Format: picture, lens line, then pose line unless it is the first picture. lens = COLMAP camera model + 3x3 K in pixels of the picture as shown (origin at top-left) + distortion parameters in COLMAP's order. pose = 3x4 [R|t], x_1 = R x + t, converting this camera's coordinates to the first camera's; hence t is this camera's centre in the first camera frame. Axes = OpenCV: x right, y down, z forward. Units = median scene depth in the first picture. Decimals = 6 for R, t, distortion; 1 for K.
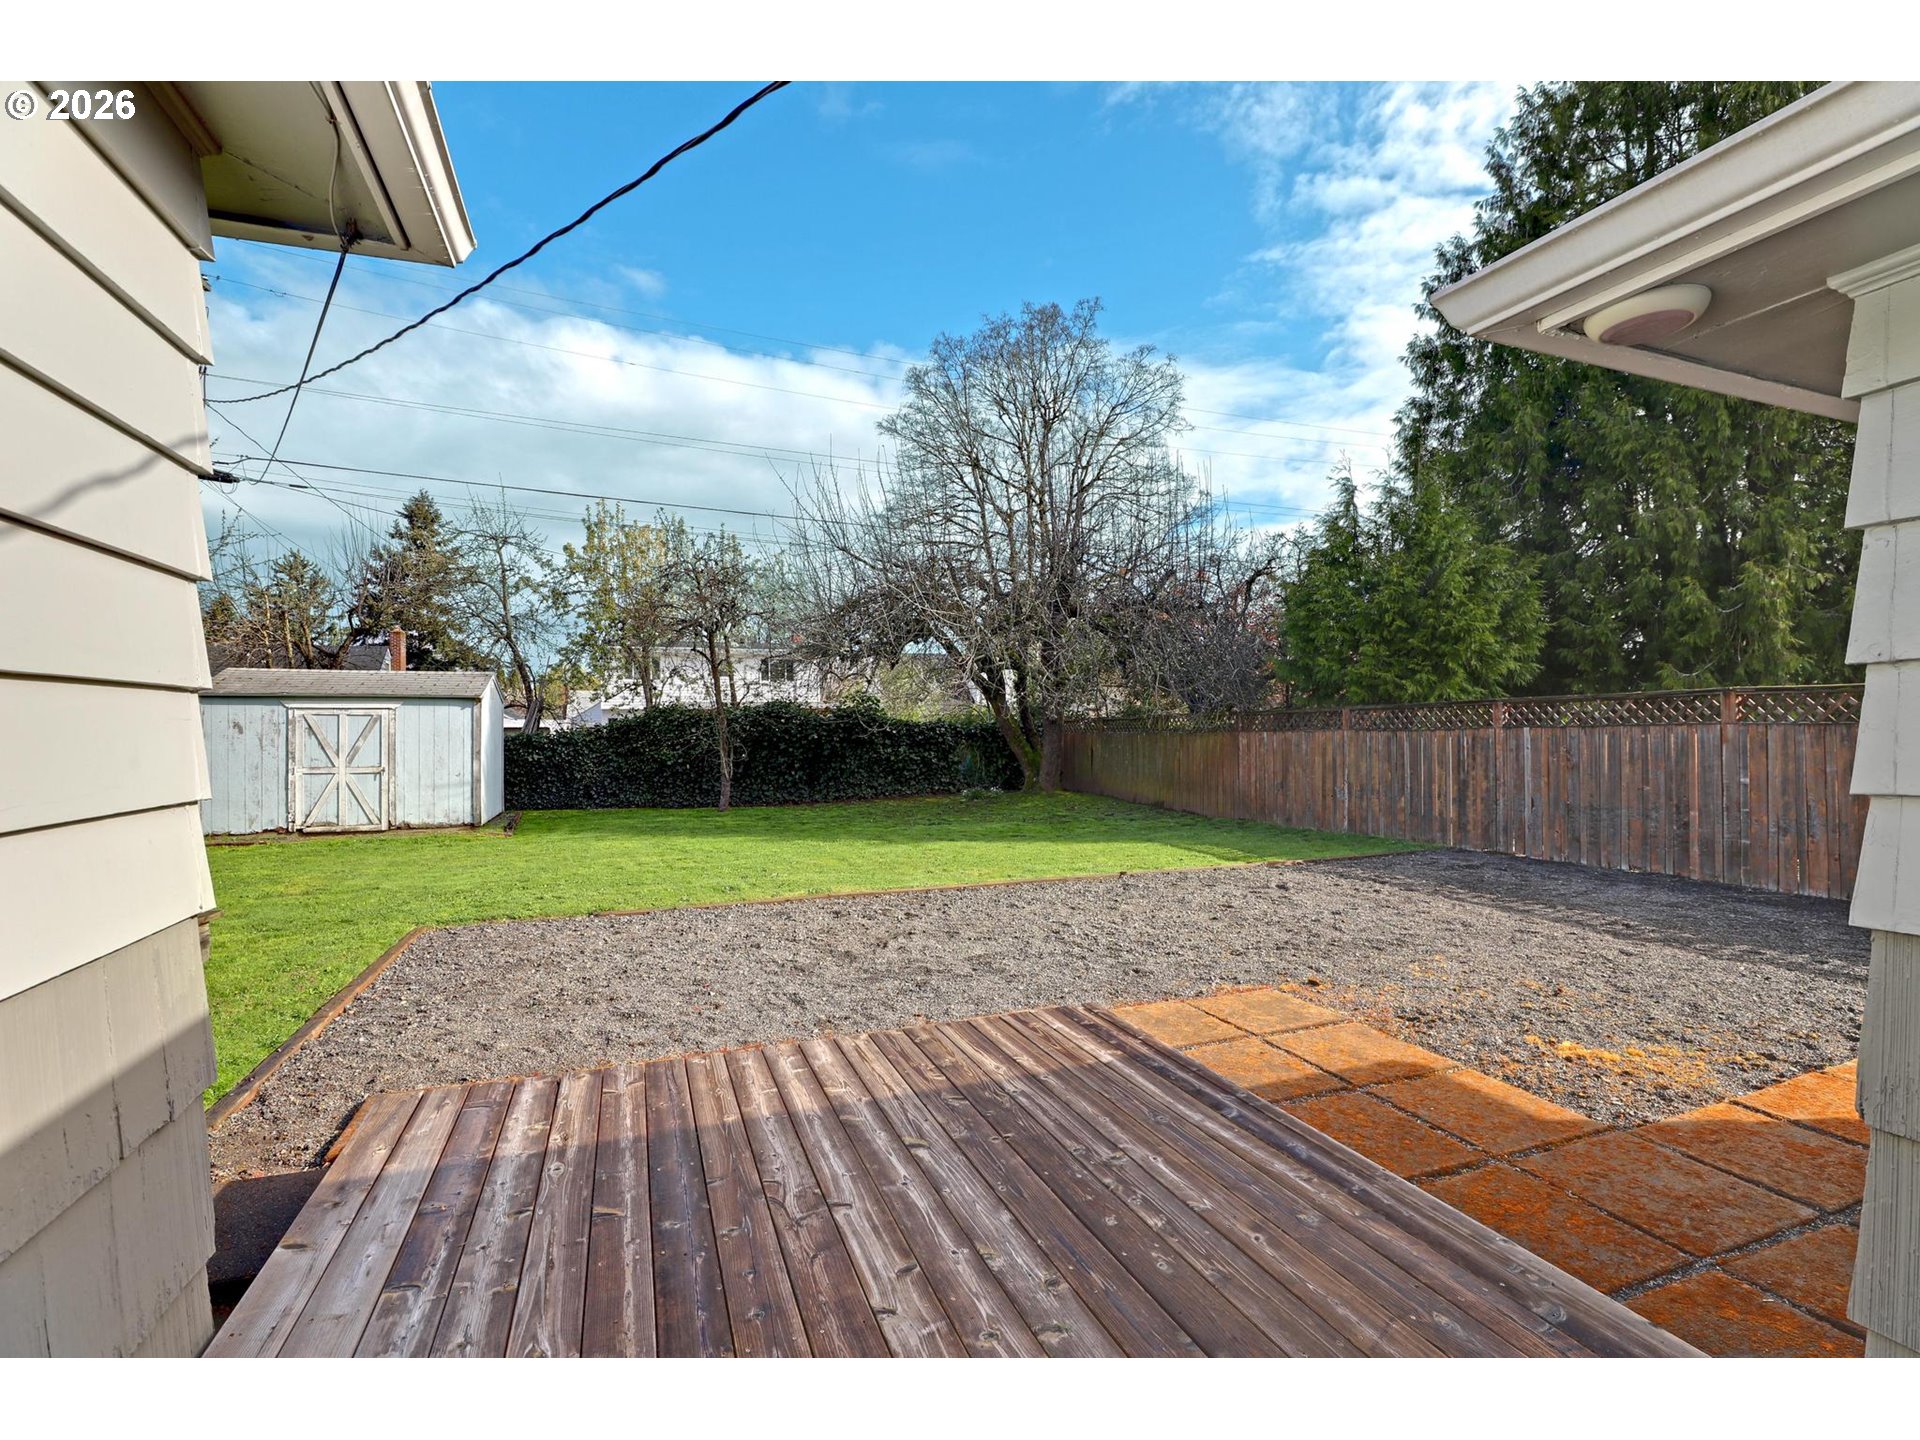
lens RADIAL K [[873.5, 0, 965.8], [0, 873.5, 725.4], [0, 0, 1]] dist [-0.045830, 0.014576]
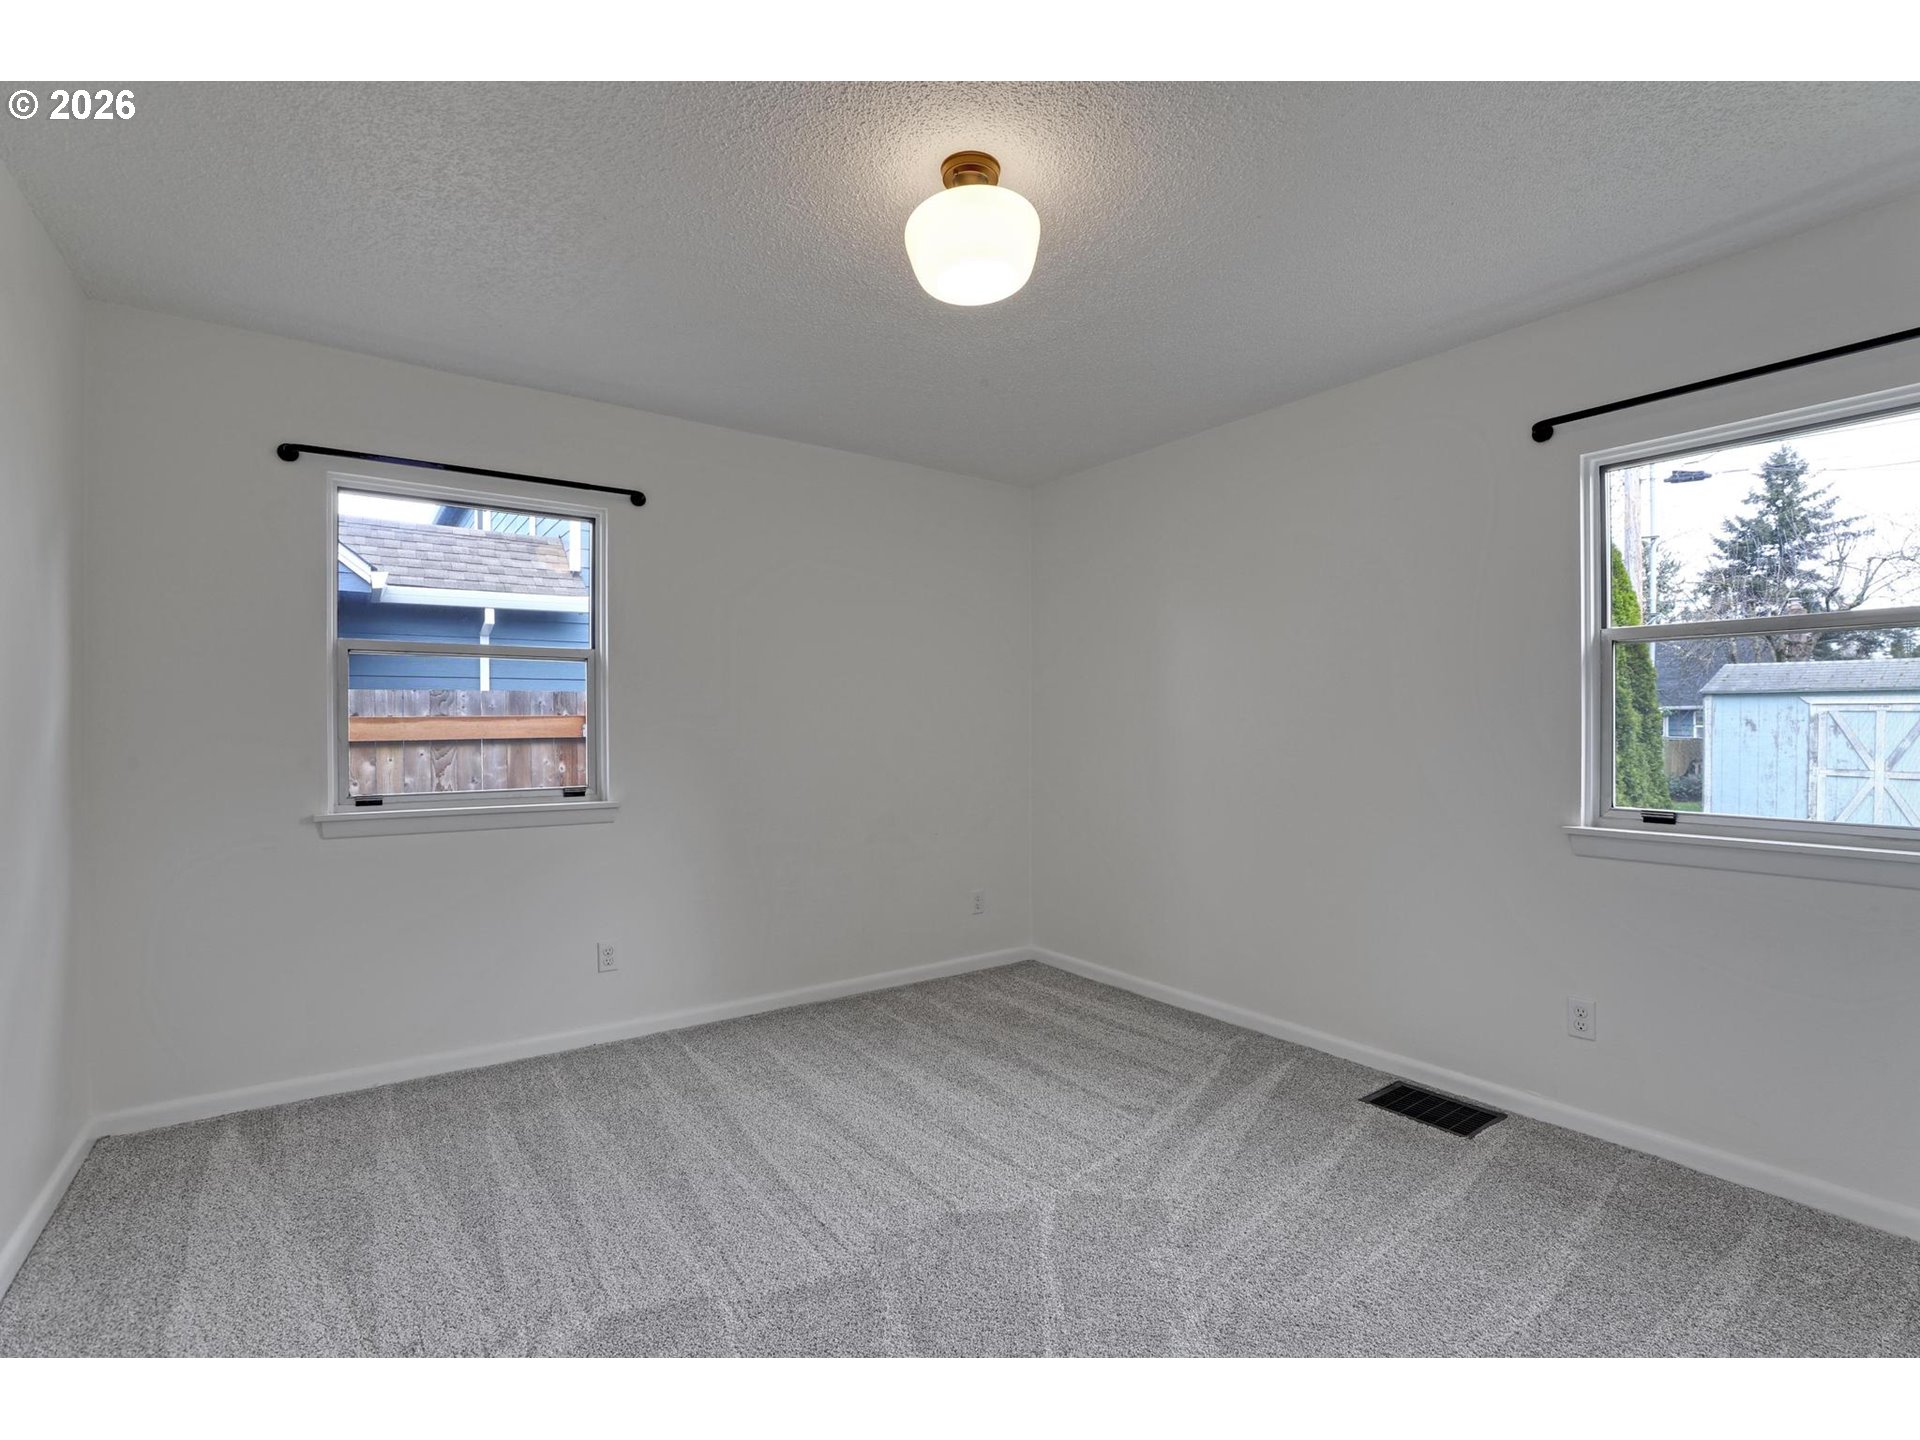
lens RADIAL K [[873.5, 0, 965.8], [0, 873.5, 725.4], [0, 0, 1]] dist [-0.045830, 0.014576]
pose [[0.254072, 0.013004, -0.967098, -0.092211], [0.002093, 0.999900, 0.013995, -0.008580], [0.967183, -0.005580, 0.254019, -0.088959]]
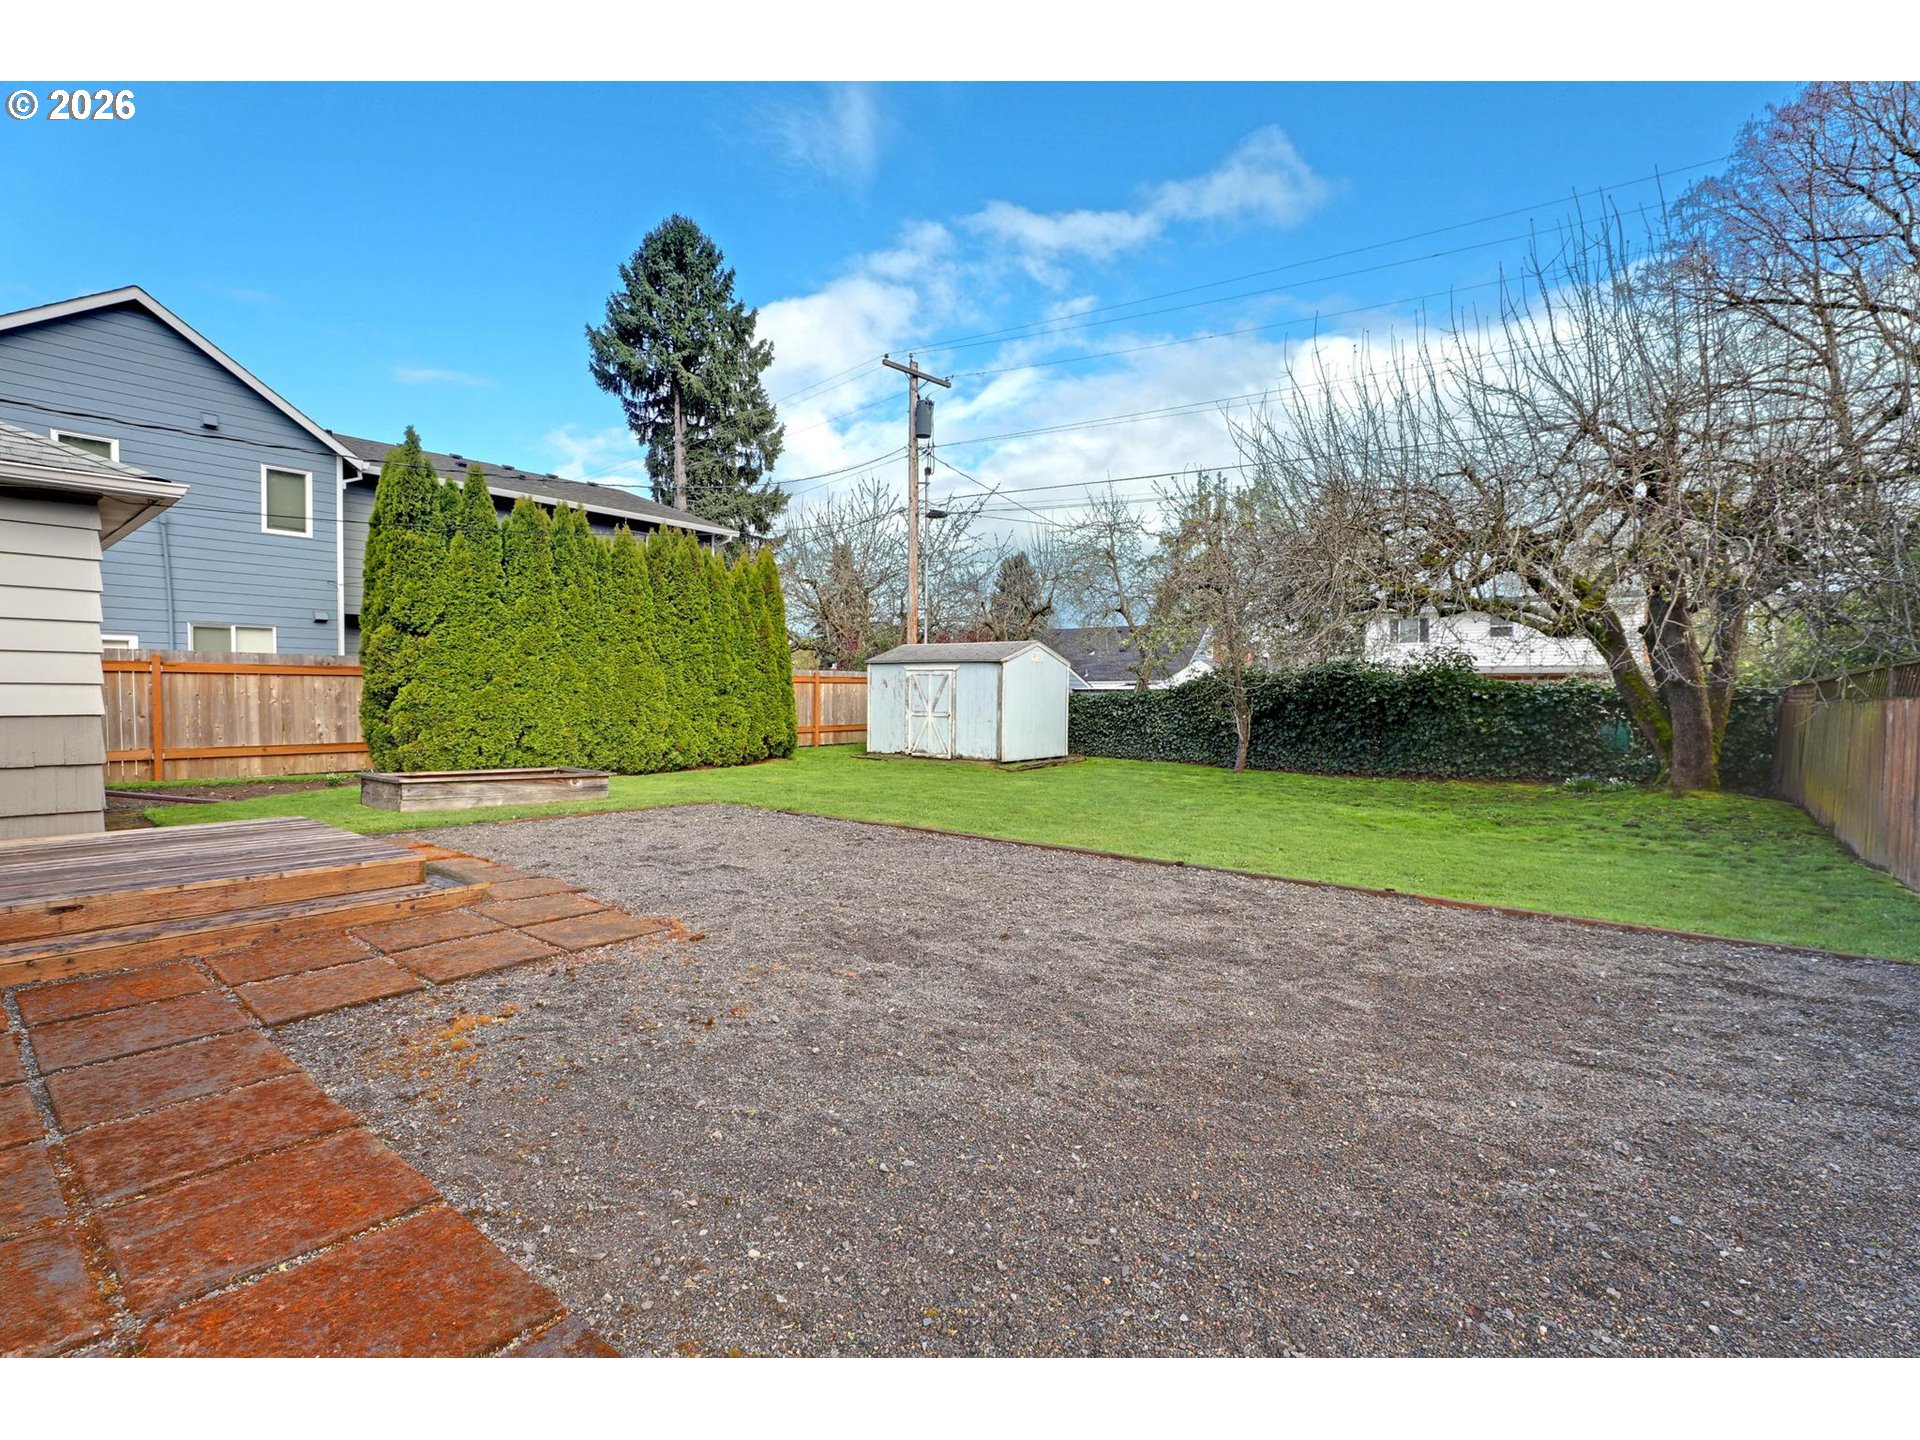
lens RADIAL K [[873.5, 0, 965.8], [0, 873.5, 725.4], [0, 0, 1]] dist [-0.045830, 0.014576]
pose [[0.513170, 0.042275, -0.857245, 0.383563], [-0.011830, 0.999040, 0.042186, 0.006611], [0.858206, -0.011507, 0.513177, 0.219309]]
